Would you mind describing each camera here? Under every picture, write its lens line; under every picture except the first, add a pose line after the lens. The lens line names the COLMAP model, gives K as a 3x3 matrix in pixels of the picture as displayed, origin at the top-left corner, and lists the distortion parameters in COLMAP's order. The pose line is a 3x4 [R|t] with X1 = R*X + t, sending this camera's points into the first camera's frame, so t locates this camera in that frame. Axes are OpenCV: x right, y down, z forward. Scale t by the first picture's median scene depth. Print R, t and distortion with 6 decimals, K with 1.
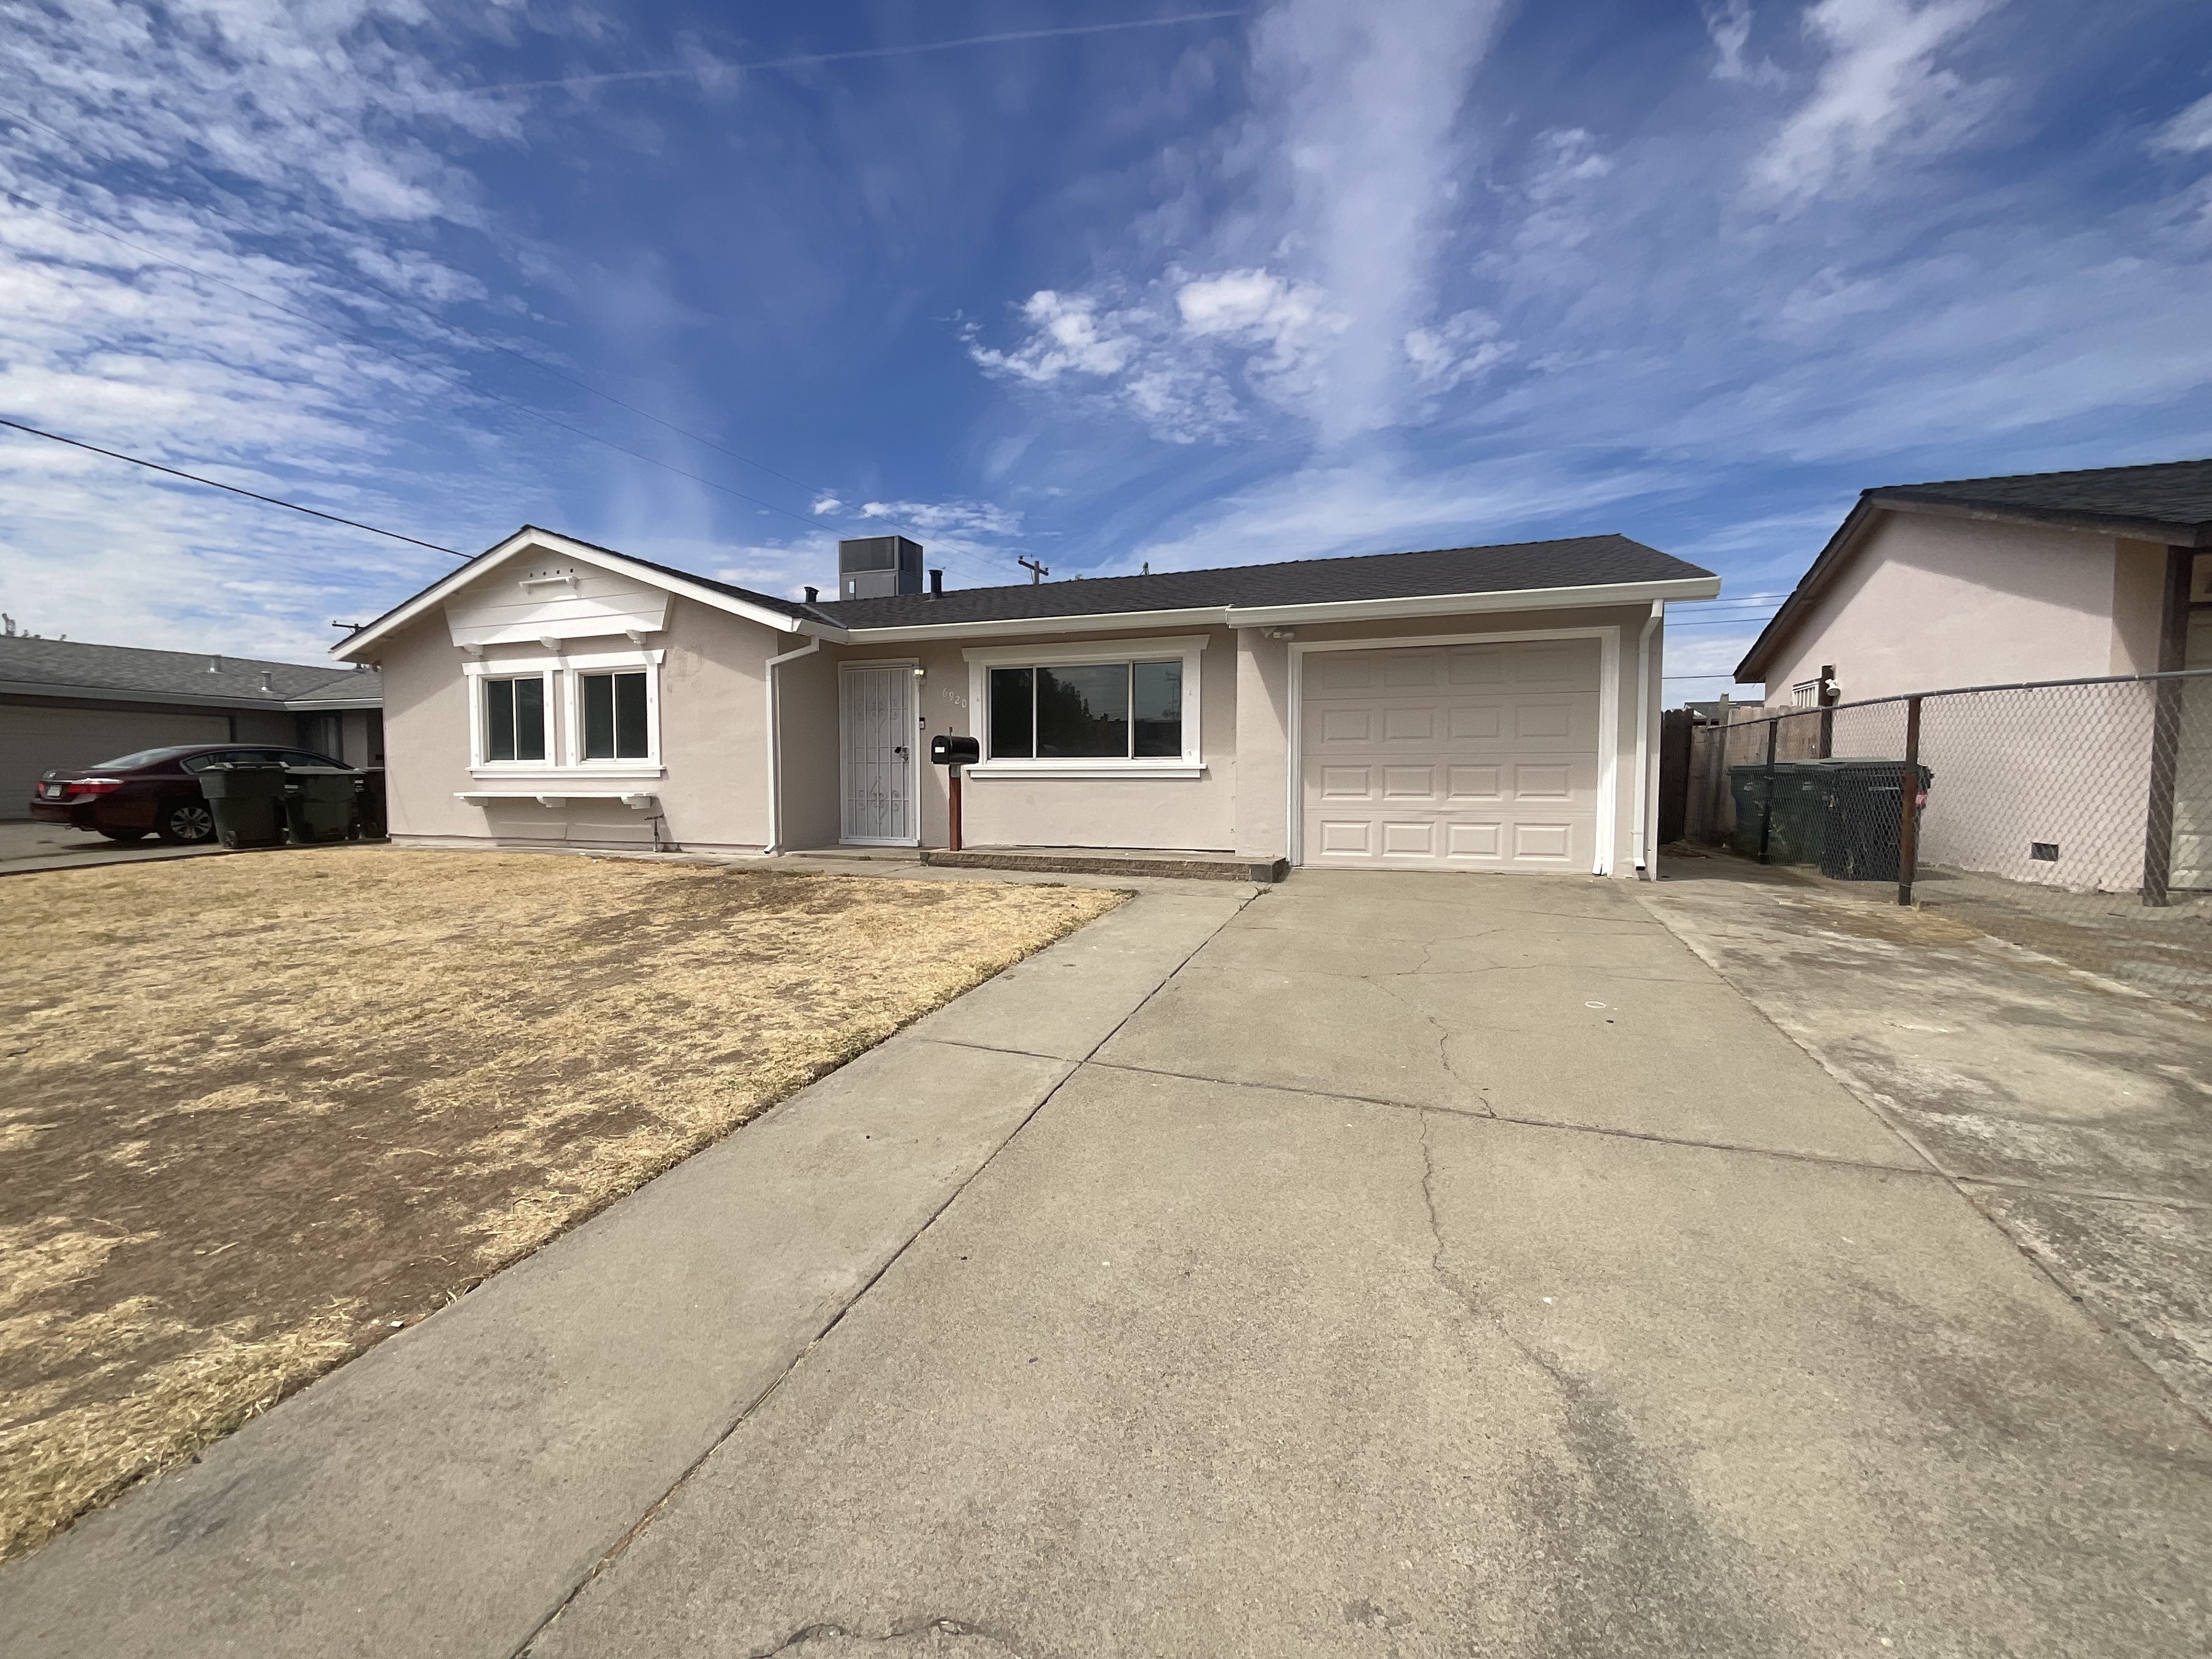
lens RADIAL K [[896.2, 0, 1106.7], [0, 896.2, 806.6], [0, 0, 1]] dist [-0.000829, -0.000095]
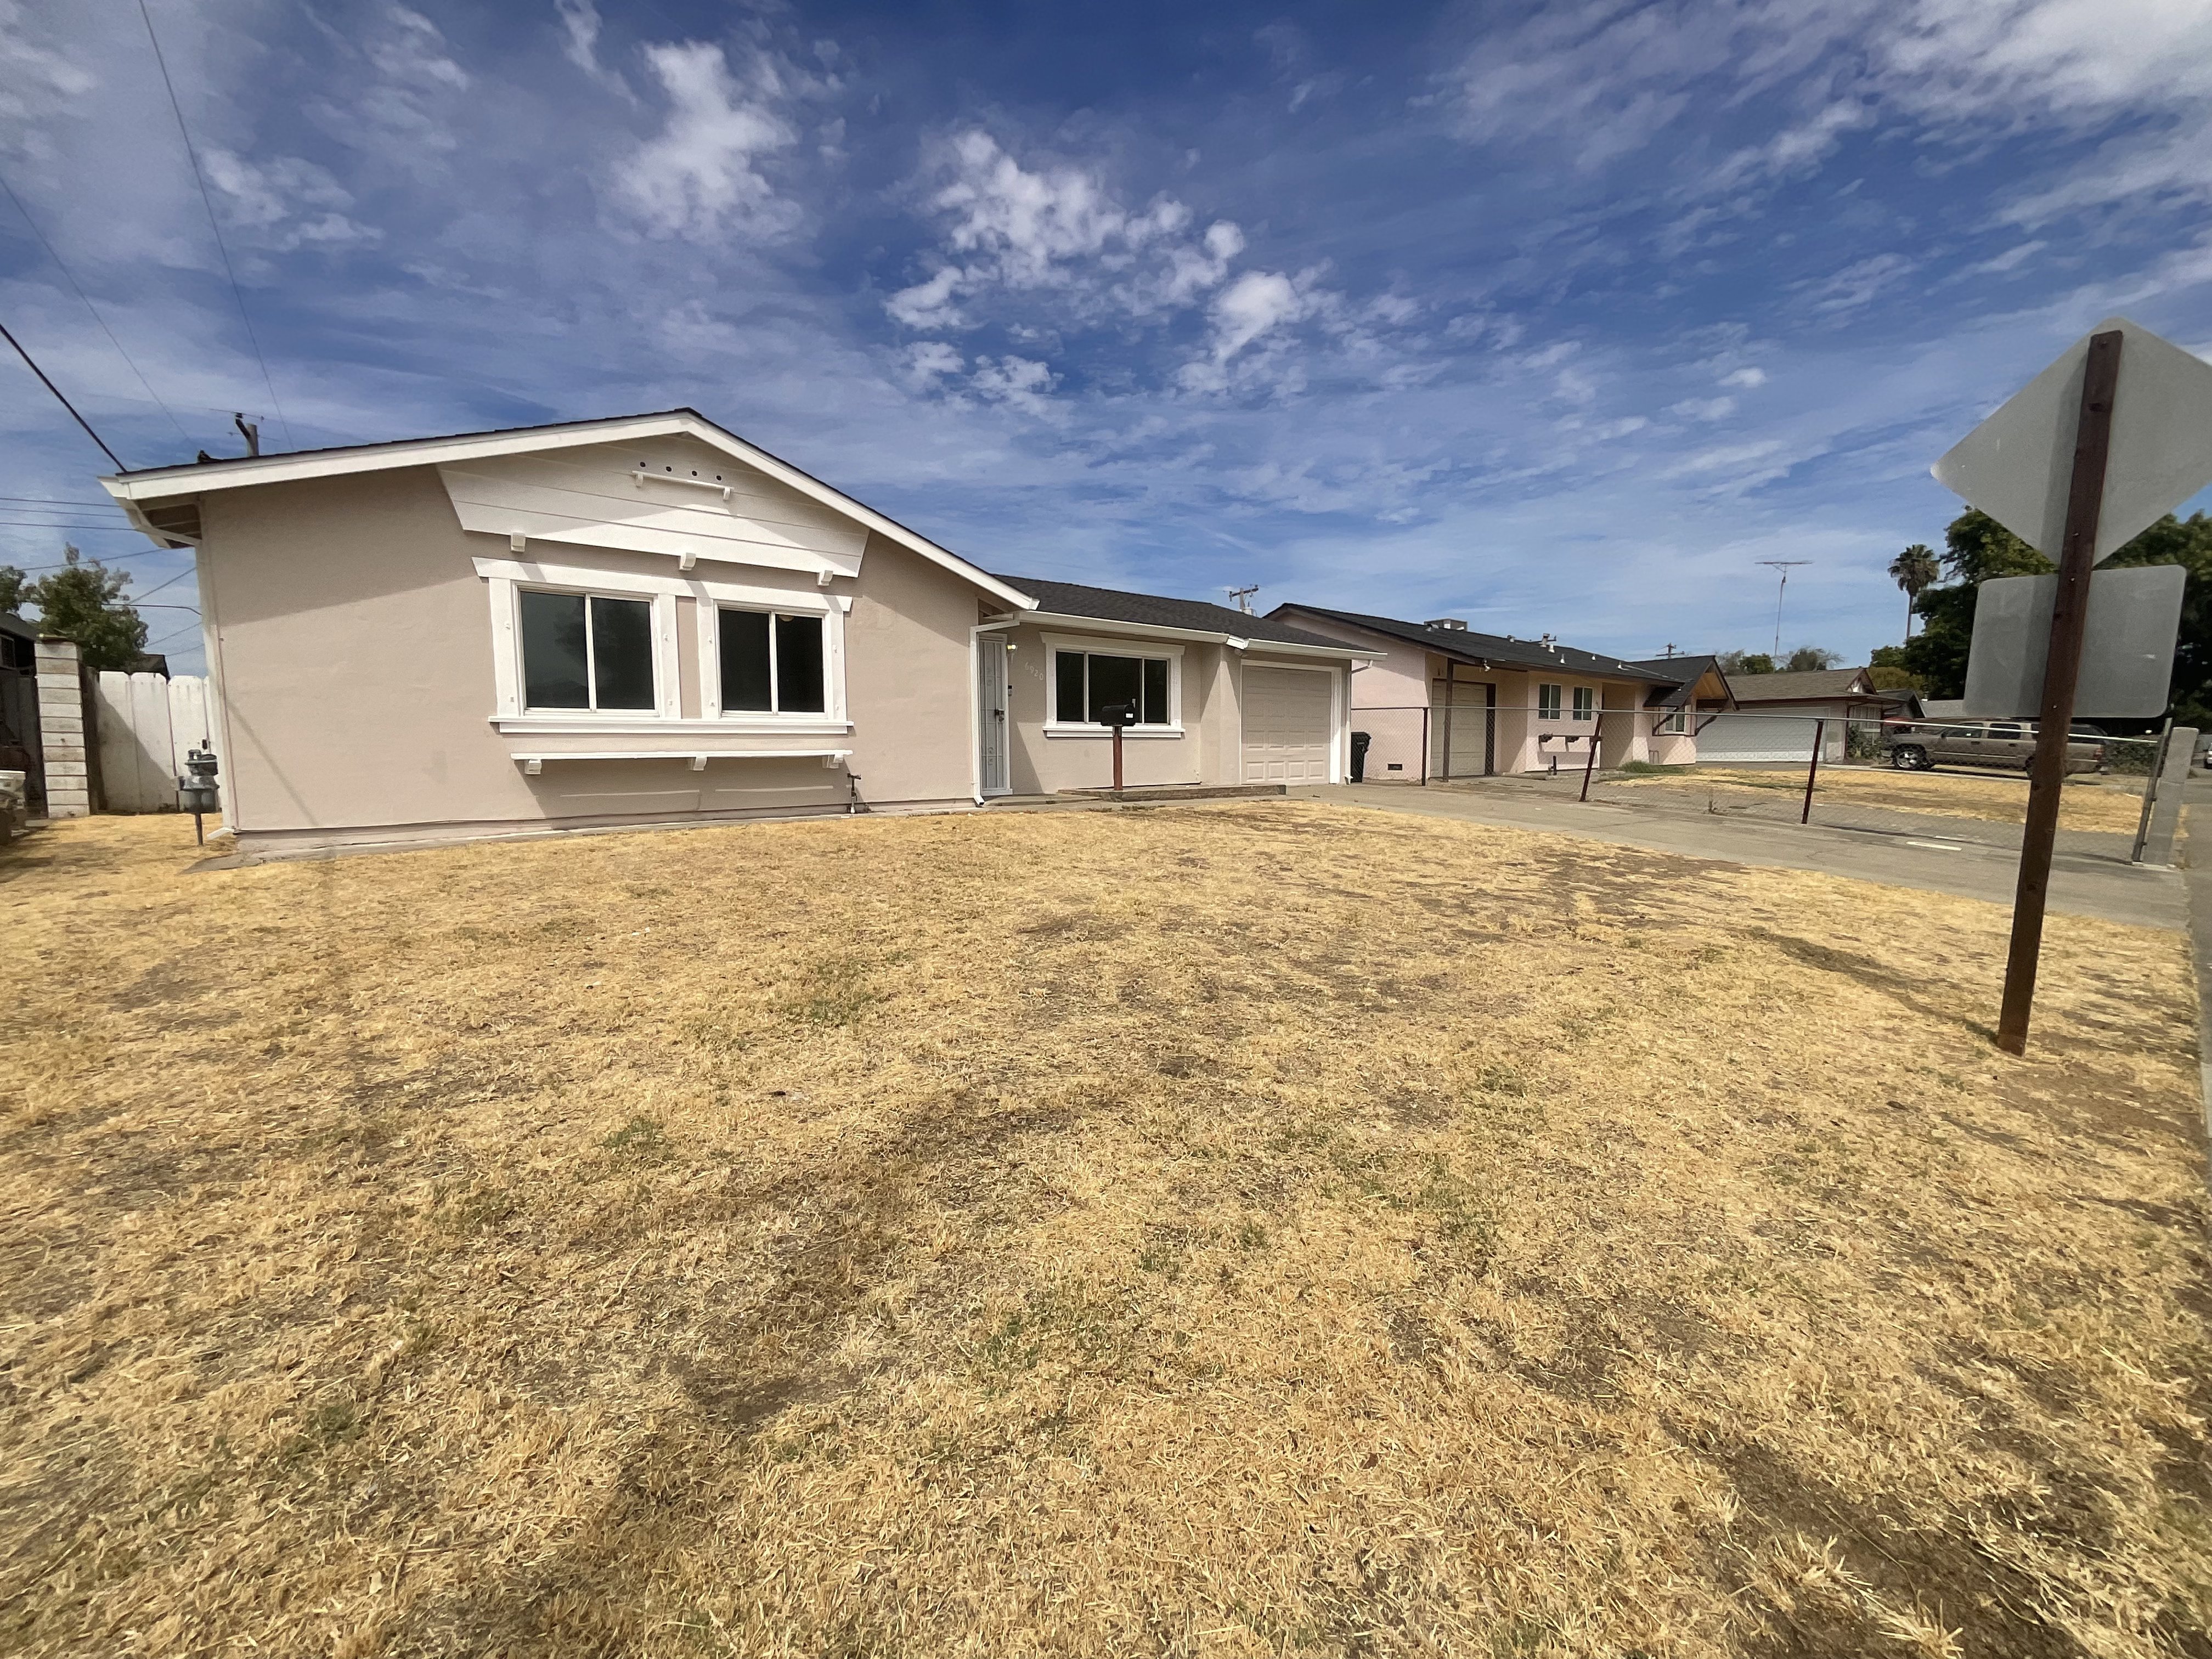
lens RADIAL K [[881.7, 0, 1105.6], [0, 881.7, 831.1], [0, 0, 1]] dist [0.000548, -0.000169]
pose [[0.502236, -0.085361, 0.860507, -1.191030], [0.027652, 0.996192, 0.082682, -0.000418], [-0.864288, -0.017731, 0.502684, 0.305367]]
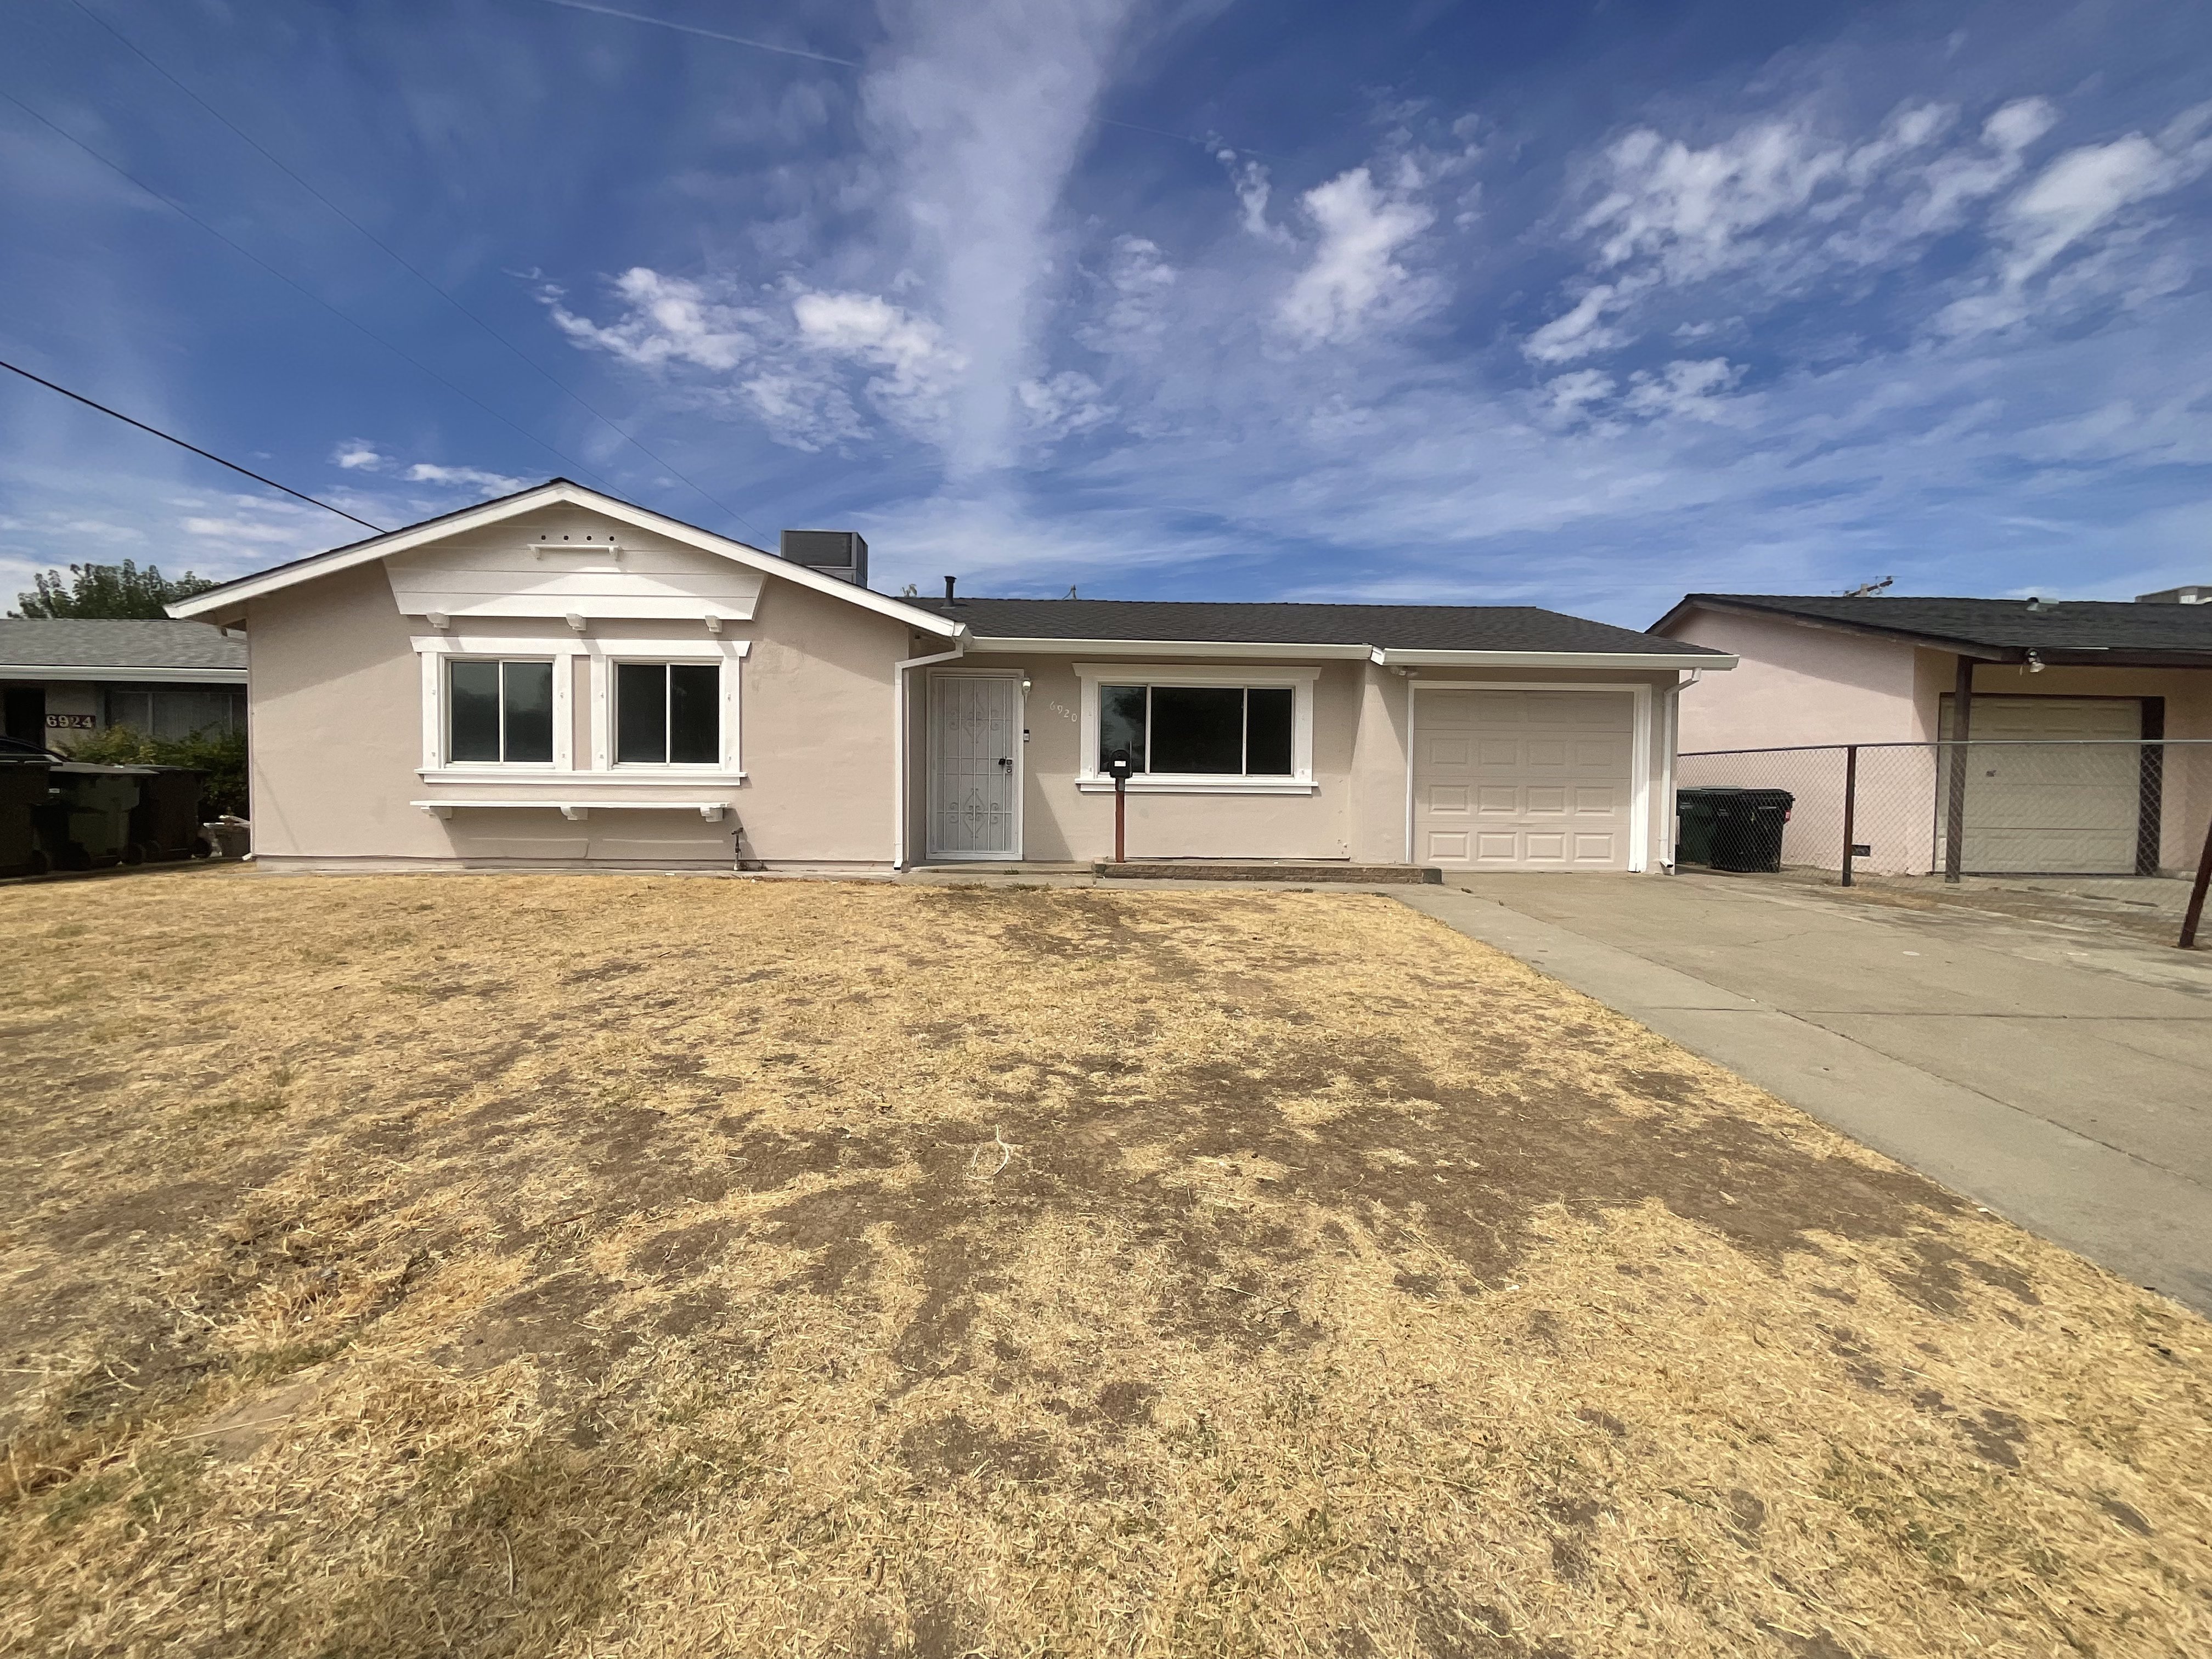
lens RADIAL K [[890.5, 0, 1112.4], [0, 890.5, 816.5], [0, 0, 1]] dist [0.000477, -0.000235]
pose [[0.926757, 0.002993, 0.375650, -0.498111], [-0.000460, 0.999977, -0.006834, 0.003153], [-0.375662, 0.006160, 0.926736, 0.054770]]
